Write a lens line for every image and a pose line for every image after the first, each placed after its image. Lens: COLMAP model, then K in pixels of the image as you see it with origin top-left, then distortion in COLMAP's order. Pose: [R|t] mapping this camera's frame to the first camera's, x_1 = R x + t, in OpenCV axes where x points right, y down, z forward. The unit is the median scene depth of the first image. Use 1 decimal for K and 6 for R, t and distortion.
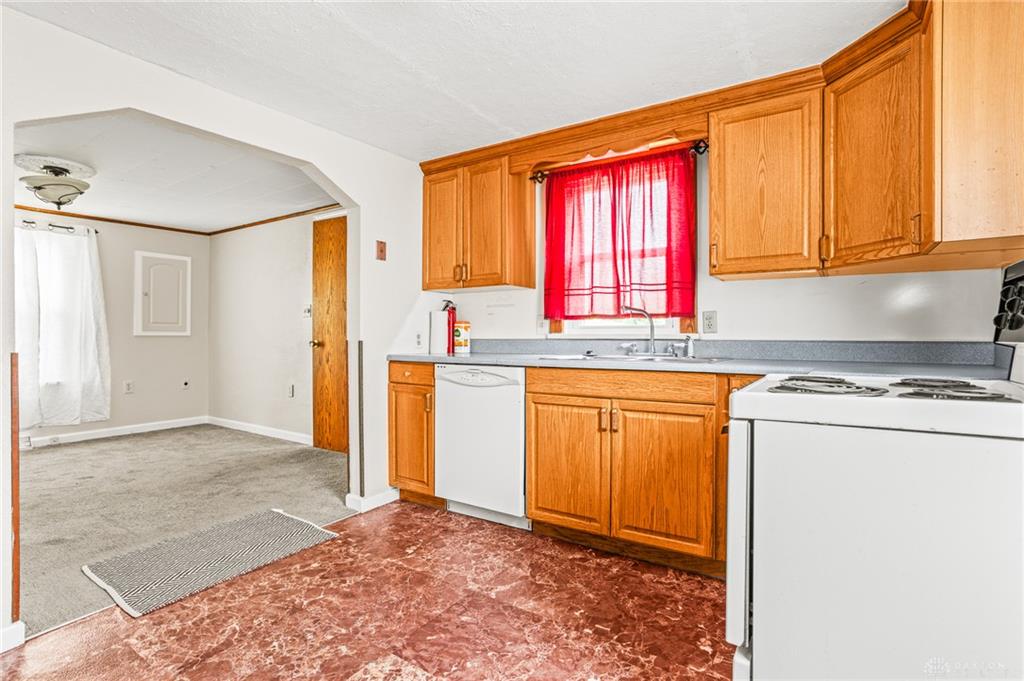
lens RADIAL K [[502.0, 0, 513.4], [0, 502.0, 338.3], [0, 0, 1]] dist [-0.054710, 0.032378]
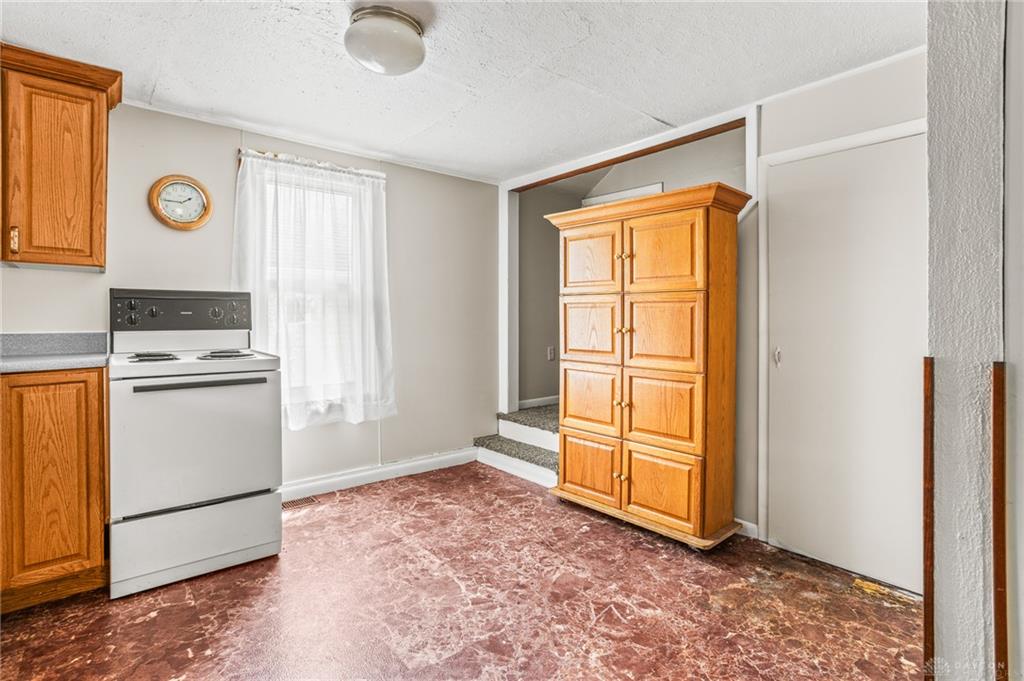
lens RADIAL K [[502.8, 0, 513.7], [0, 502.8, 318.8], [0, 0, 1]] dist [-0.055417, 0.032620]
pose [[-0.959876, 0.004518, 0.280390, -0.402089], [0.004349, 0.999990, -0.001224, -0.013550], [-0.280392, 0.000045, -0.959885, 1.060710]]
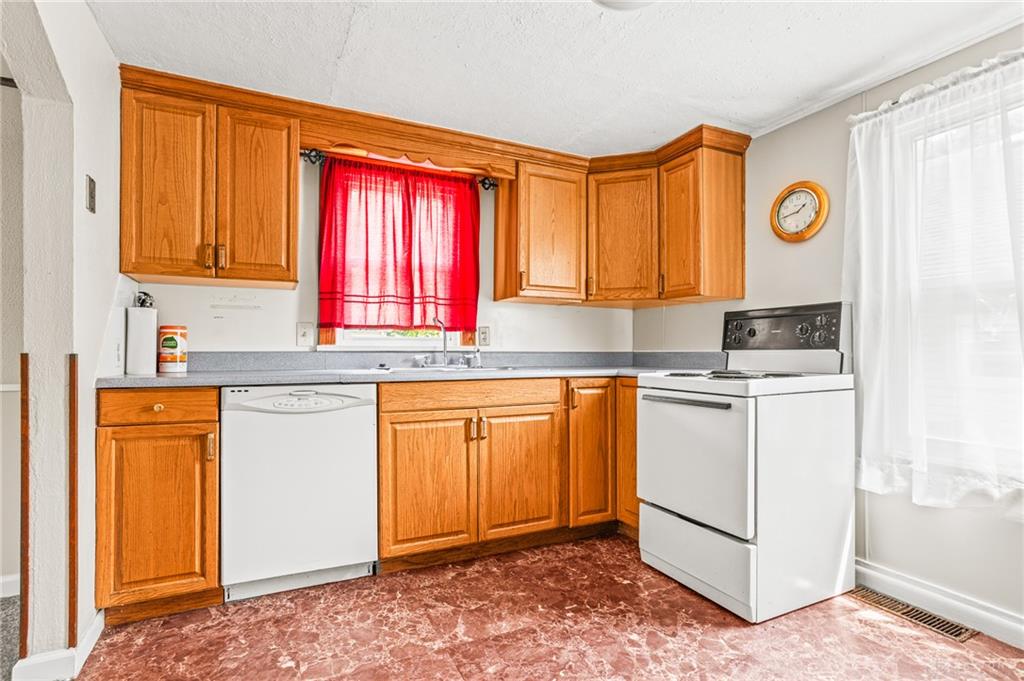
lens RADIAL K [[498.5, 0, 503.4], [0, 498.5, 348.3], [0, 0, 1]] dist [-0.055996, 0.031387]
pose [[0.517171, 0.004767, 0.855869, -0.534669], [0.004573, 0.999955, -0.008333, 0.005228], [-0.855870, 0.008224, 0.517126, 0.344027]]
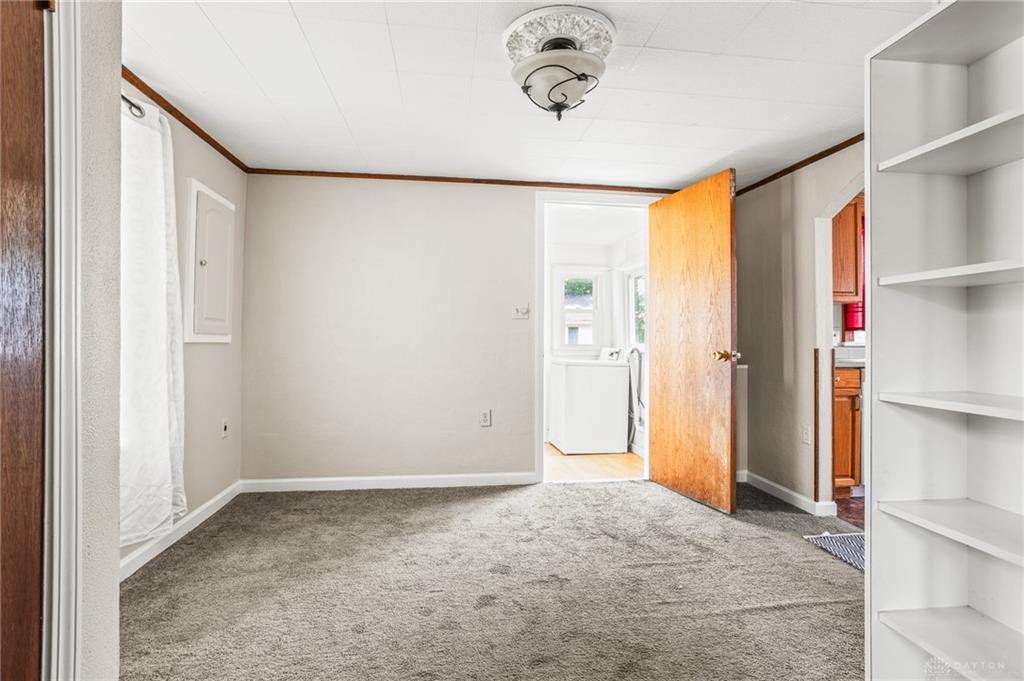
lens RADIAL K [[502.0, 0, 513.4], [0, 502.0, 338.3], [0, 0, 1]] dist [-0.054710, 0.032378]
pose [[0.751763, 0.007205, 0.659394, -1.525855], [0.000700, 0.999931, -0.011724, -0.005376], [-0.659433, 0.009275, 0.751706, 0.695160]]
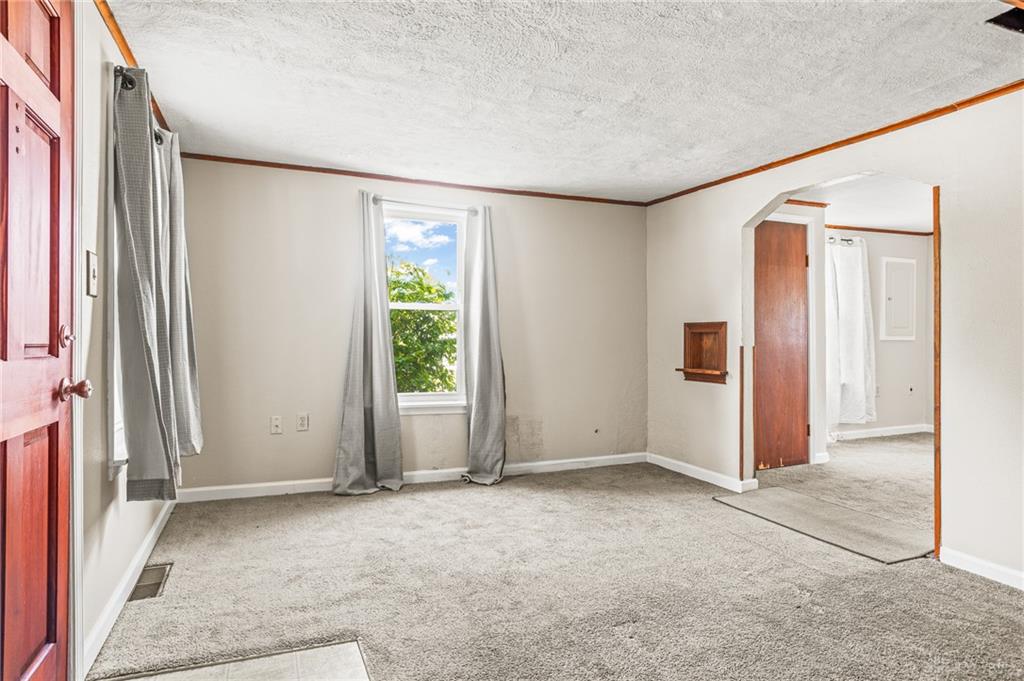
lens RADIAL K [[590.6, 0, 512.0], [0, 590.6, 340.5], [0, 0, 1]] dist [-0.001385, -0.000312]
pose [[0.826919, -0.003101, -0.562313, -1.278781], [-0.000835, 0.999977, -0.006743, 0.006571], [0.562321, 0.006045, 0.826897, -0.787090]]
